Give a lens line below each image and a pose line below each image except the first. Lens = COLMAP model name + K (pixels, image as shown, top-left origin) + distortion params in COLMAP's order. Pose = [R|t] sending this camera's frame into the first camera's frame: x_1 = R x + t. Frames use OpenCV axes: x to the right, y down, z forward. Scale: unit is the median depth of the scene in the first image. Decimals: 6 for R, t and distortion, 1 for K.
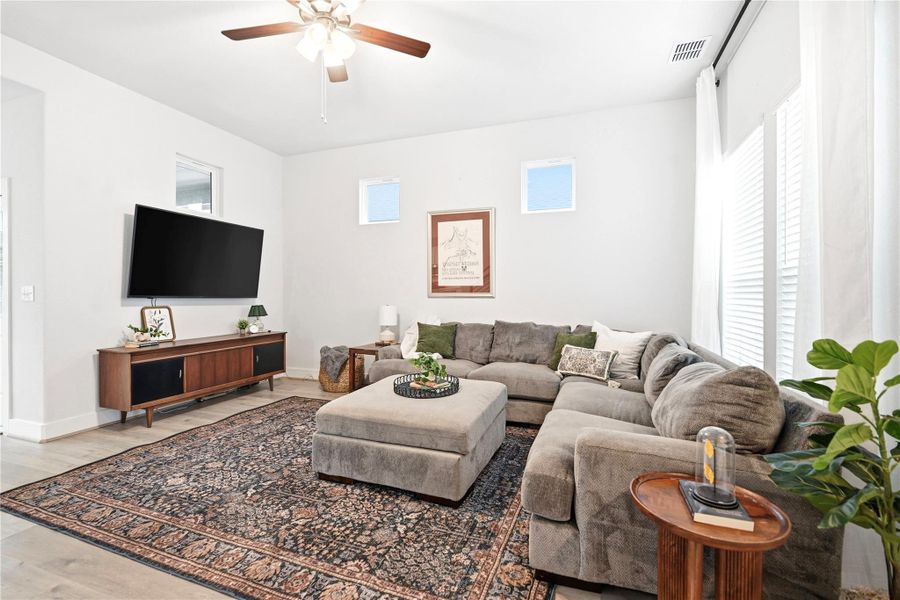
lens RADIAL K [[405.2, 0, 447.8], [0, 405.2, 295.5], [0, 0, 1]] dist [-0.000655, -0.000709]
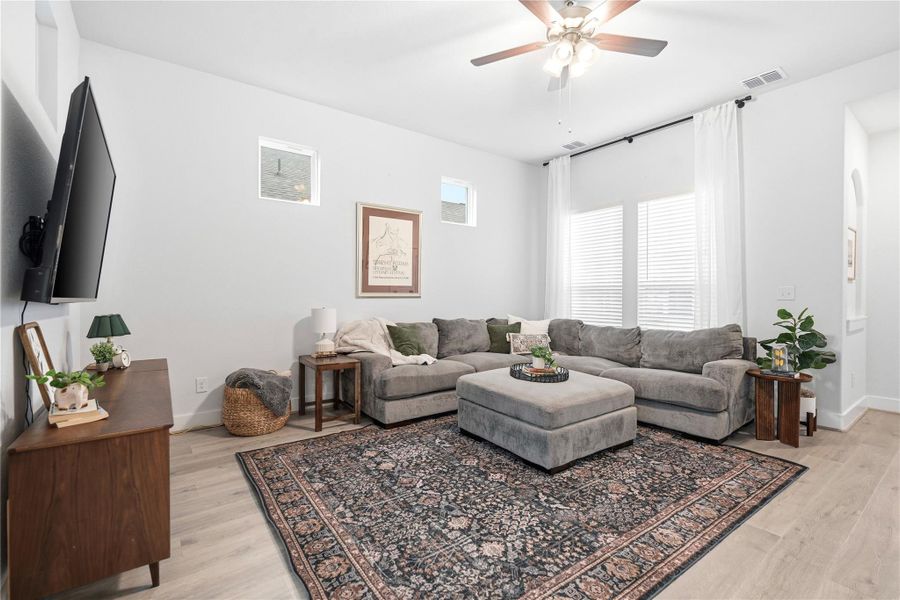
lens RADIAL K [[405.2, 0, 449.8], [0, 405.2, 297.4], [0, 0, 1]] dist [-0.000655, -0.000709]
pose [[0.544382, -0.006231, 0.838814, -1.255429], [0.004176, 0.999980, 0.004718, 0.000360], [-0.838827, 0.000935, 0.544397, 0.632959]]
